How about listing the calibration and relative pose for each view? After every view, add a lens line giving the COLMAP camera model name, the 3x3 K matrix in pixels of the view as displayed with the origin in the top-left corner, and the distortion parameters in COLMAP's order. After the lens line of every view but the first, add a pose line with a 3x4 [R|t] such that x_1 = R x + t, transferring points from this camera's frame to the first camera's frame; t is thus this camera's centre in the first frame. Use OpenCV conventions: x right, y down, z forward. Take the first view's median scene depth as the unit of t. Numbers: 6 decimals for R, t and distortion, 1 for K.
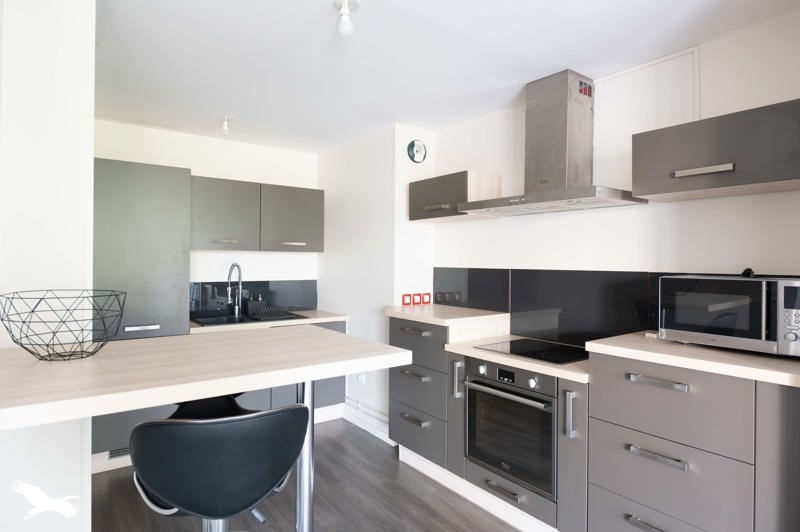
lens RADIAL K [[447.5, 0, 400.0], [0, 447.5, 266.0], [0, 0, 1]] dist [-0.001634, -0.001241]
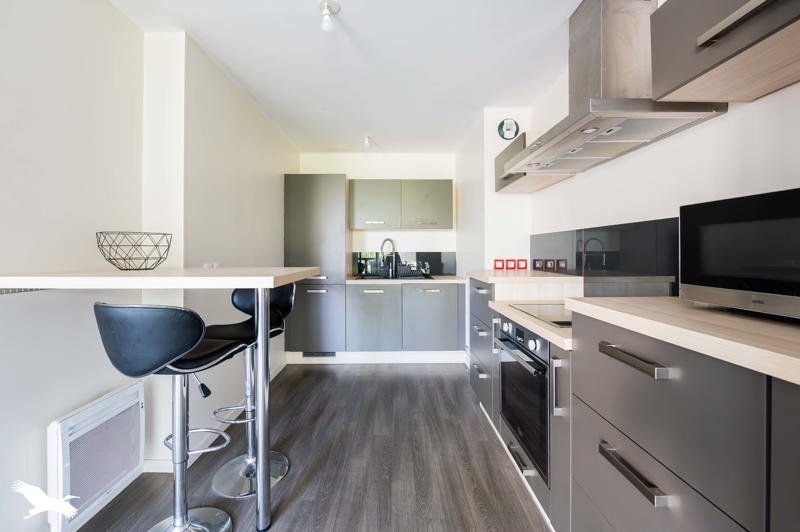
lens RADIAL K [[325.2, 0, 402.2], [0, 325.2, 251.8], [0, 0, 1]] dist [0.000399, 0.000085]
pose [[0.812725, -0.008339, -0.582588, 0.292294], [0.001546, 0.999925, -0.012156, 0.053696], [0.582646, 0.008979, 0.812677, 0.204400]]
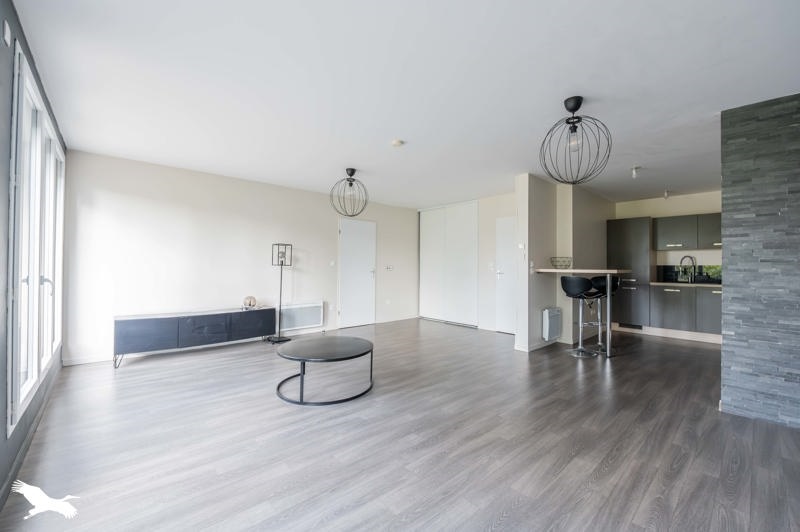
lens RADIAL K [[329.6, 0, 400.0], [0, 329.6, 266.0], [0, 0, 1]] dist [-0.001278, -0.000061]
pose [[0.093456, -0.012674, -0.995543, 1.058146], [-0.012233, 0.999829, -0.013877, 0.084396], [0.995548, 0.013475, 0.093285, -0.451989]]
